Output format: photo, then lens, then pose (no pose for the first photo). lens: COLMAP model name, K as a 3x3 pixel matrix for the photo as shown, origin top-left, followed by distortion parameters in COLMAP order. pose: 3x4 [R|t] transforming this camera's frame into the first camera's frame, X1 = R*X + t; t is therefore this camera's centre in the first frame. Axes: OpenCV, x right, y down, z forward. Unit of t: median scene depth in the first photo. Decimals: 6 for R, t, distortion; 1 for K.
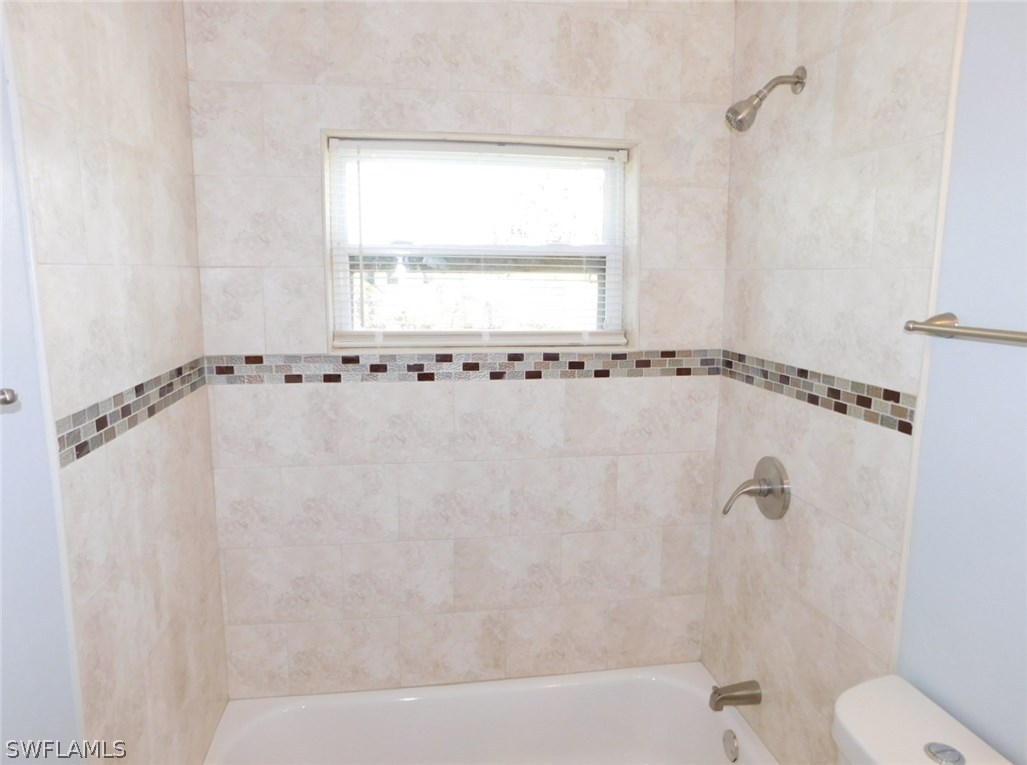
lens RADIAL K [[681.7, 0, 513.4], [0, 681.7, 382.1], [0, 0, 1]] dist [-0.016460, 0.000238]
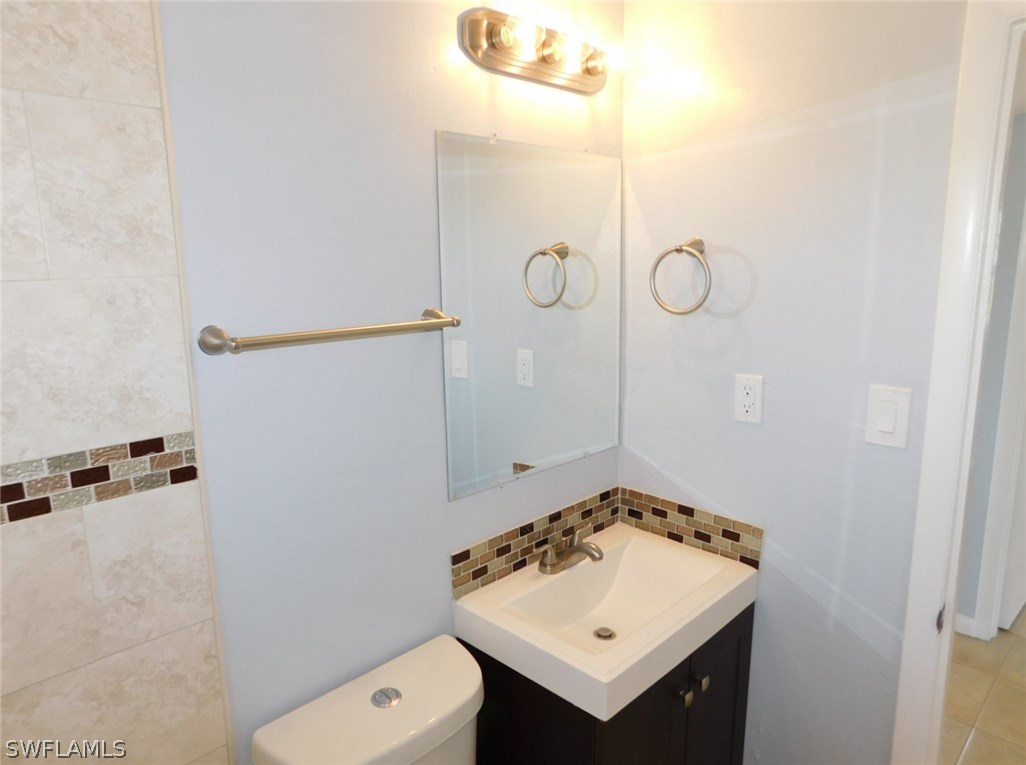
lens RADIAL K [[681.0, 0, 513.2], [0, 681.0, 382.0], [0, 0, 1]] dist [-0.016460, 0.000238]
pose [[-0.593197, -0.144428, 0.791996, -0.261621], [0.132495, 0.952847, 0.272998, -0.195262], [-0.794079, 0.266878, -0.546090, 1.044163]]
